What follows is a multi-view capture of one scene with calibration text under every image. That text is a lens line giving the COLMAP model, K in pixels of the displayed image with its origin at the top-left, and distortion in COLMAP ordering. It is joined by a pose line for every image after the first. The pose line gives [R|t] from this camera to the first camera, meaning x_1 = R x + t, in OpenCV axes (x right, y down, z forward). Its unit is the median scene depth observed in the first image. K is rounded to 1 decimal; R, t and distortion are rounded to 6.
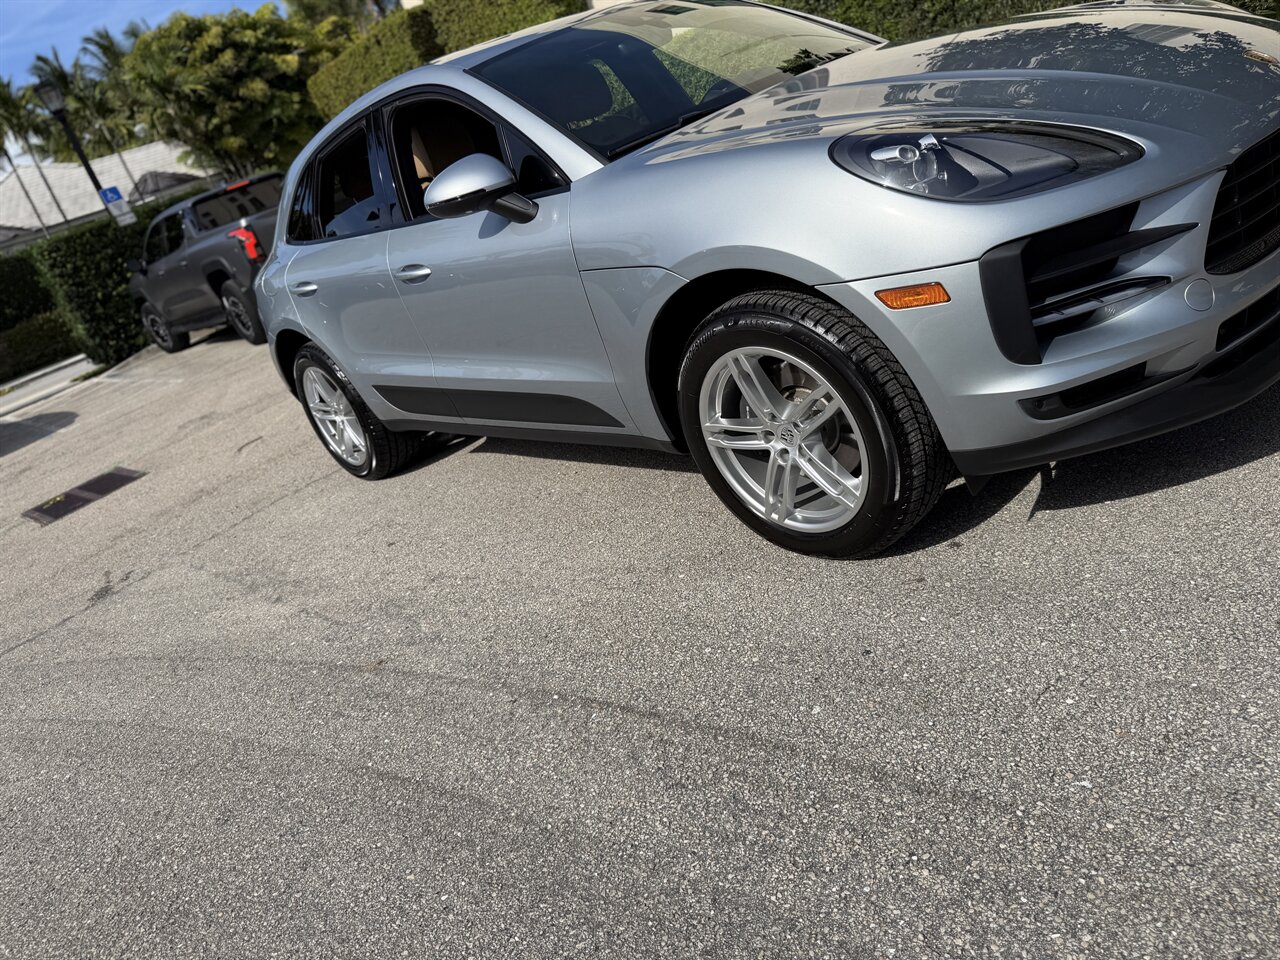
lens RADIAL K [[898.1, 0, 630.3], [0, 898.1, 470.6], [0, 0, 1]] dist [0.088221, -0.113802]
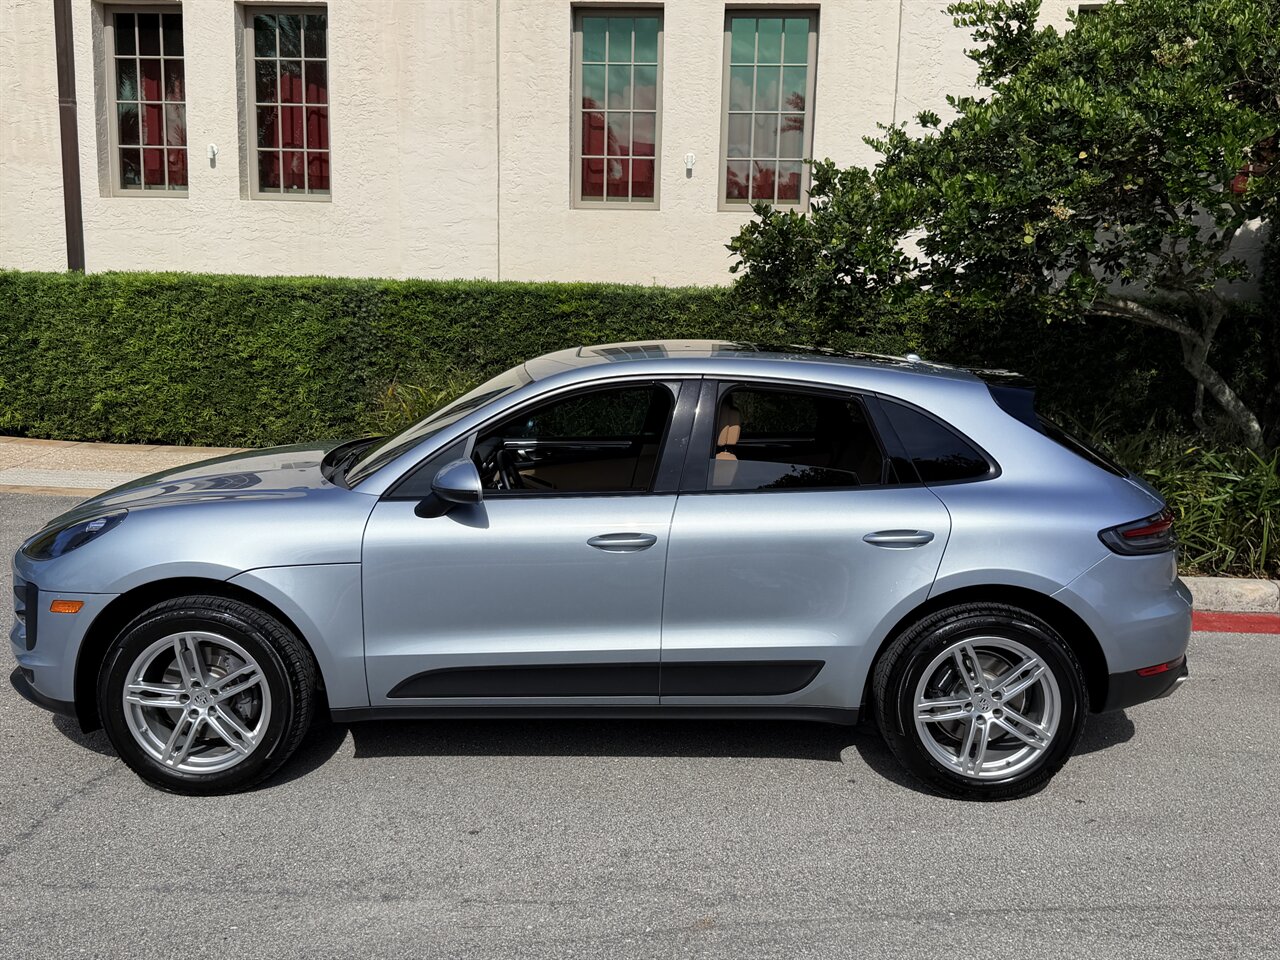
lens RADIAL K [[1219.7, 0, 637.2], [0, 1219.7, 482.8], [0, 0, 1]] dist [0.196305, -0.417596]
pose [[0.697816, 0.221017, 0.681325, -1.177339], [0.012653, 0.947252, -0.320241, 0.165863], [-0.716165, 0.232090, 0.658211, 0.047280]]
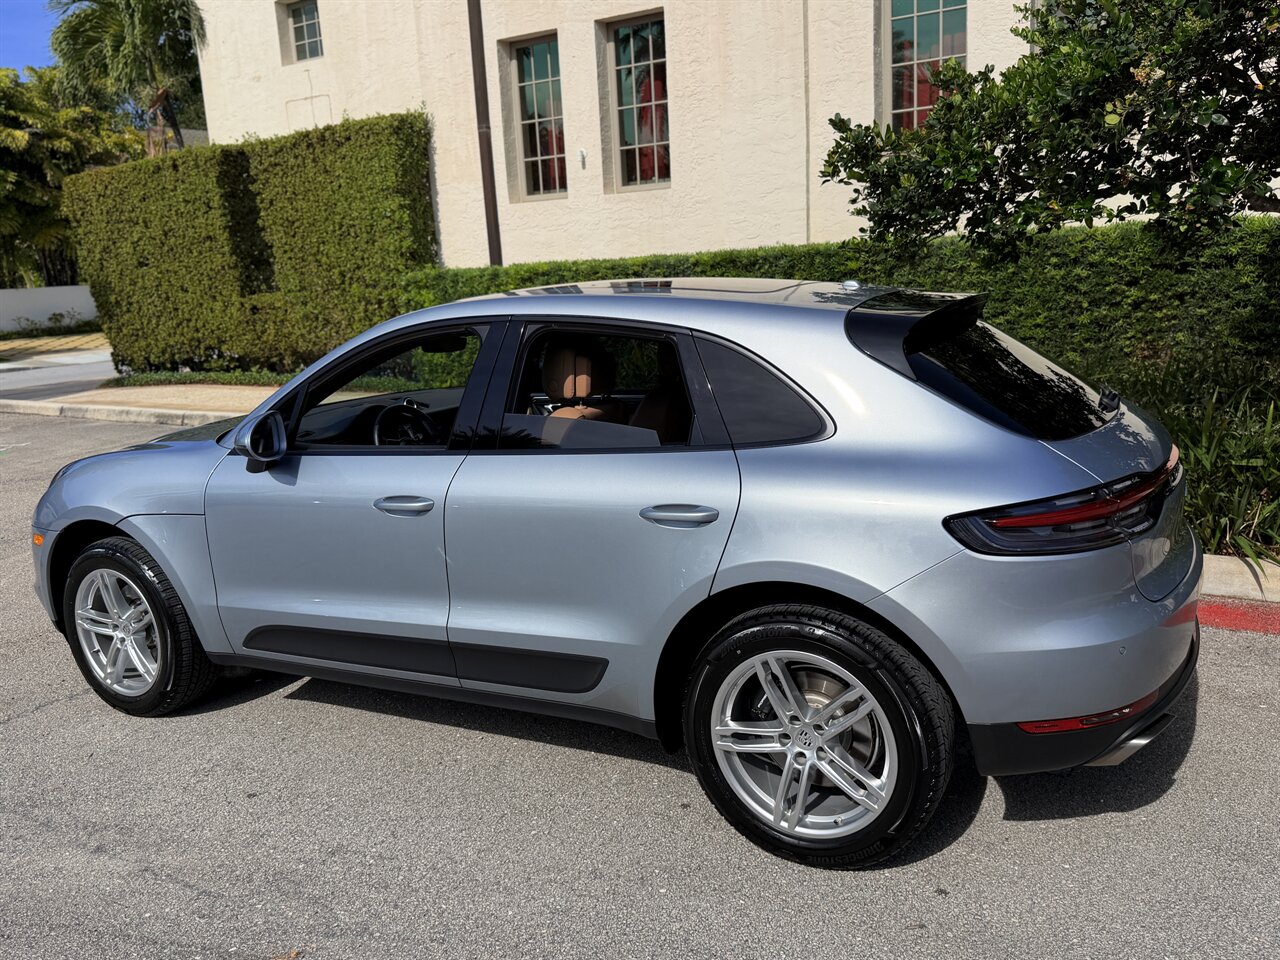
lens RADIAL K [[1016.8, 0, 643.4], [0, 1016.8, 480.1], [0, 0, 1]] dist [0.094704, -0.164153]
pose [[0.935662, 0.217011, 0.278284, -0.291292], [-0.150097, 0.958413, -0.242723, -0.024671], [-0.319385, 0.185337, 0.929324, -0.064175]]
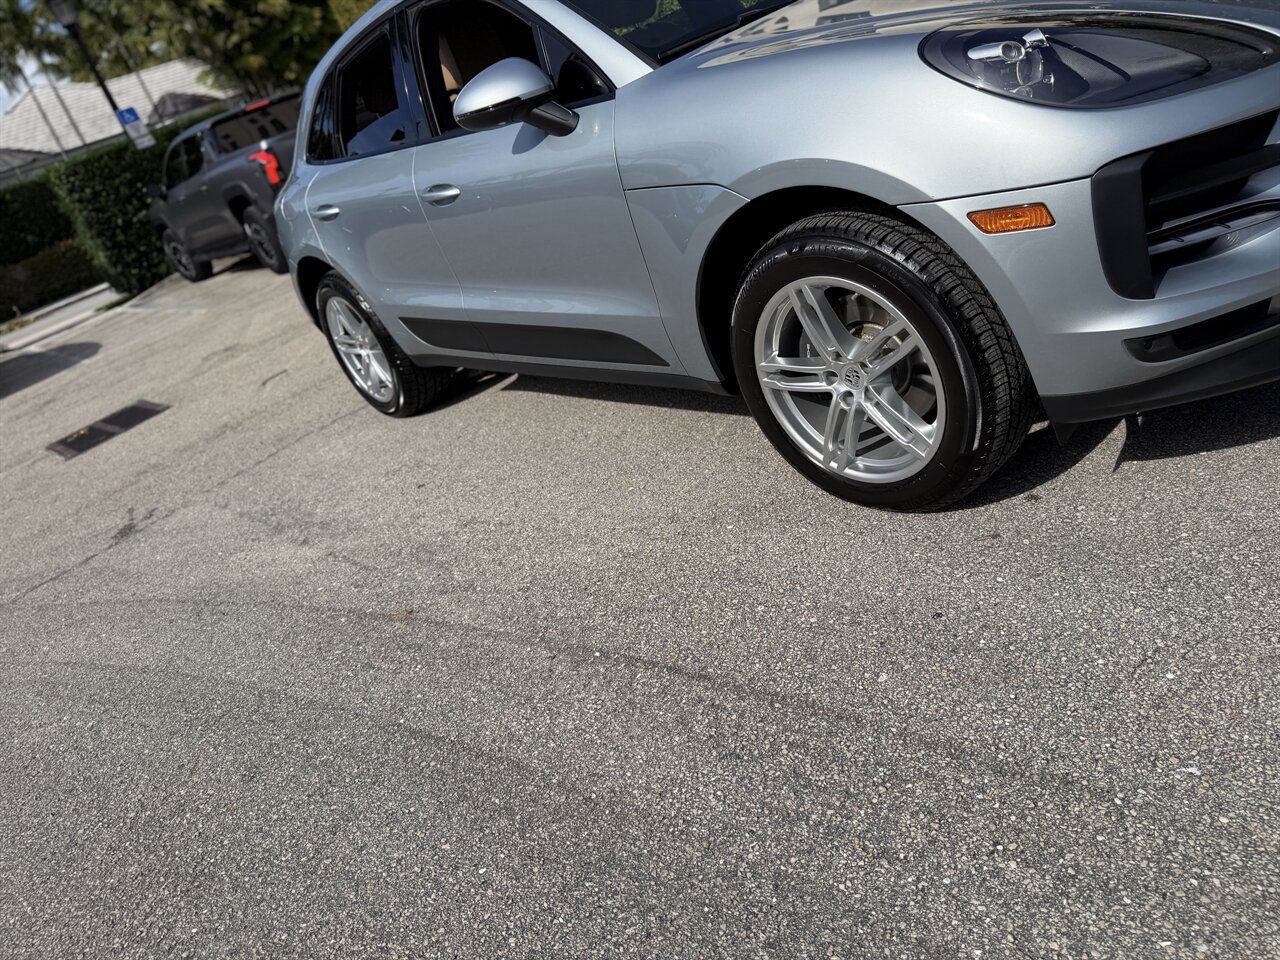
lens RADIAL K [[902.5, 0, 647.5], [0, 902.5, 486.1], [0, 0, 1]] dist [0.076379, -0.103007]
pose [[0.999852, 0.011621, -0.012689, -0.014594], [-0.010490, 0.996254, 0.085833, -0.003834], [0.013639, -0.085687, 0.996229, 0.054869]]
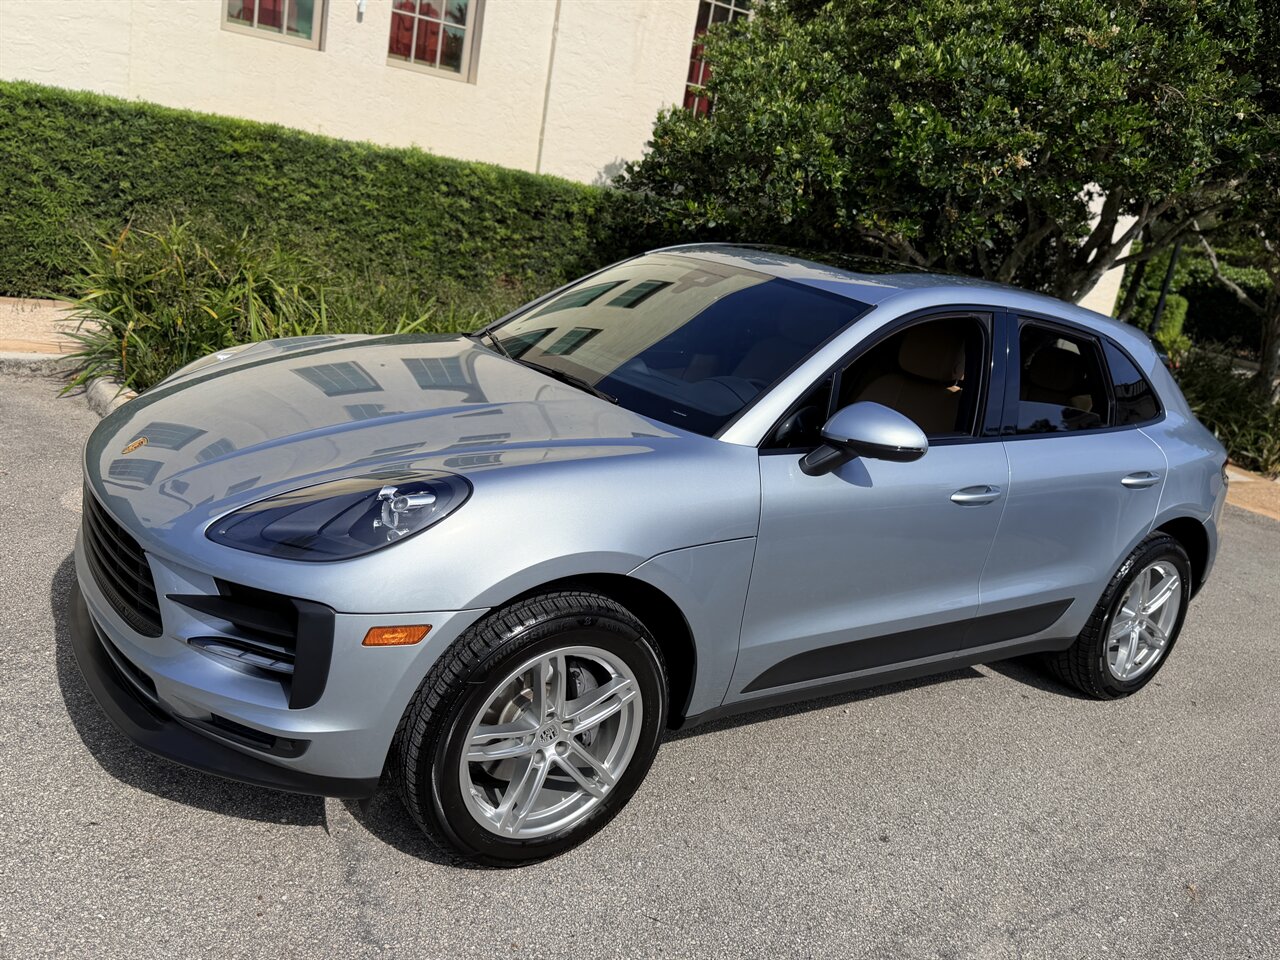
lens RADIAL K [[1015.9, 0, 635.0], [0, 1015.9, 479.4], [0, 0, 1]] dist [0.092307, -0.163819]
pose [[0.172449, 0.099546, 0.979976, -1.319019], [0.145225, 0.981439, -0.125250, -0.150396], [-0.974254, 0.163916, 0.154791, 1.167099]]
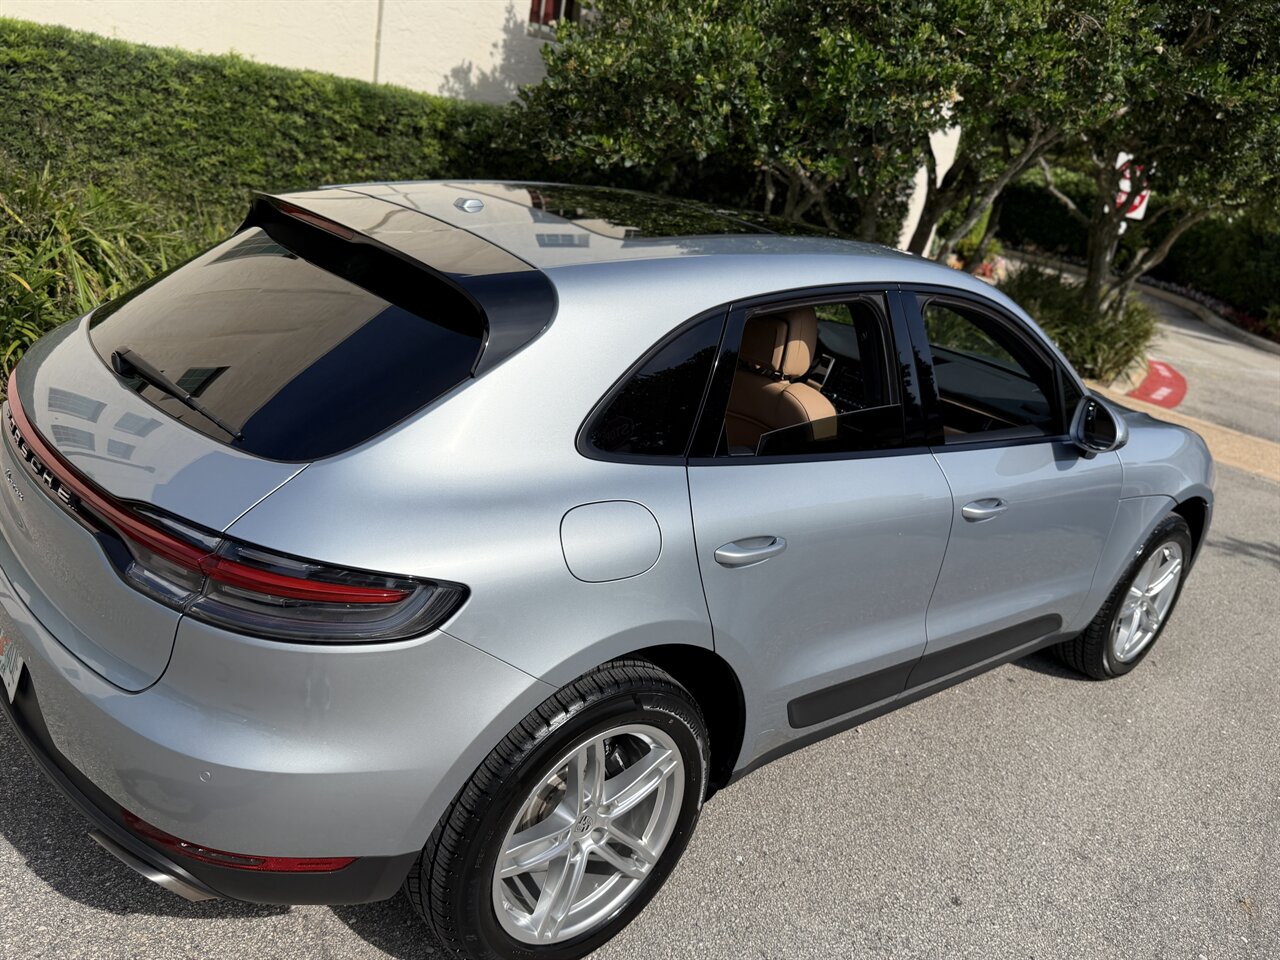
lens RADIAL K [[1015.1, 0, 649.6], [0, 1015.1, 476.8], [0, 0, 1]] dist [-0.029208, 0.033796]
pose [[-0.016381, -0.004178, 0.999857, -1.158331], [0.211835, 0.977276, 0.007554, -0.322593], [-0.977168, 0.211928, -0.015124, 1.335277]]
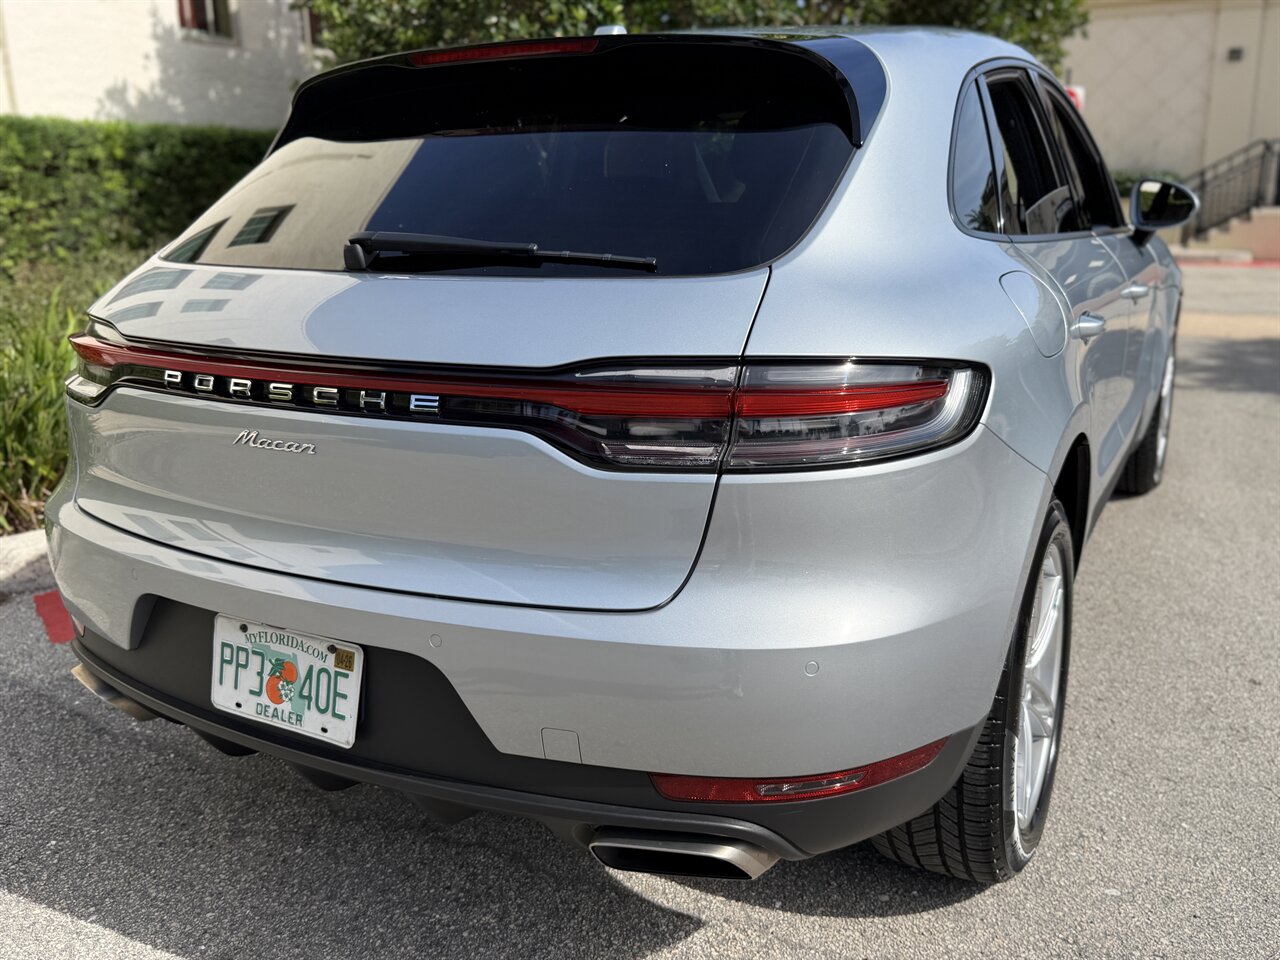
lens RADIAL K [[1117.9, 0, 638.1], [0, 1117.9, 464.6], [0, 0, 1]] dist [-0.009756, -0.006458]
pose [[-0.289700, 0.092805, 0.952608, -1.030095], [0.464316, 0.883955, 0.055088, -0.342328], [-0.836950, 0.458270, -0.299172, 1.747980]]
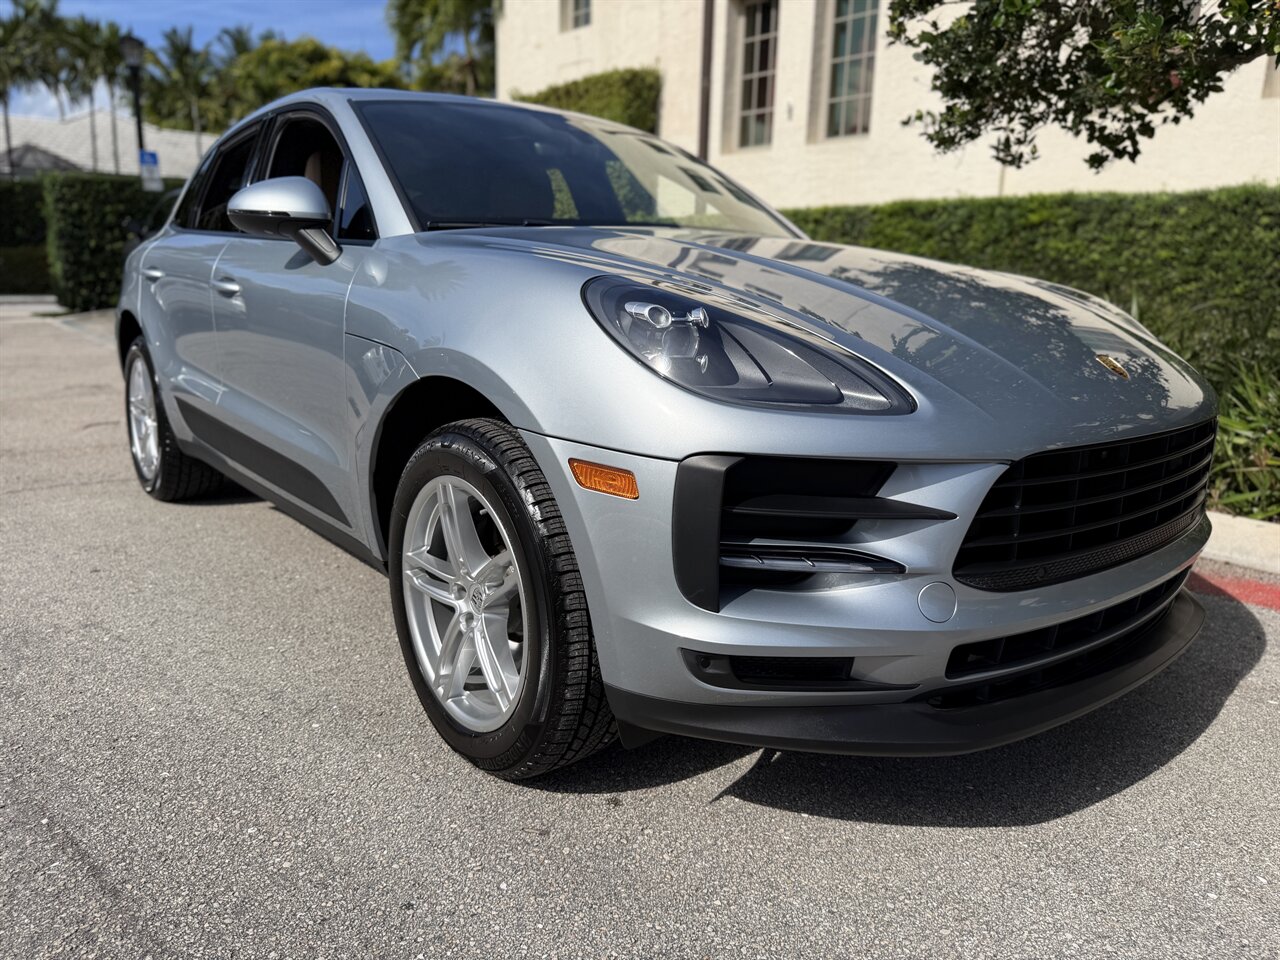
lens RADIAL K [[916.7, 0, 649.0], [0, 916.7, 482.7], [0, 0, 1]] dist [-0.003469, -0.001831]
pose [[0.937151, 0.348195, 0.022539, 0.195065], [-0.341065, 0.927763, -0.151428, -0.047689], [-0.073637, 0.134223, 0.988211, 0.123864]]
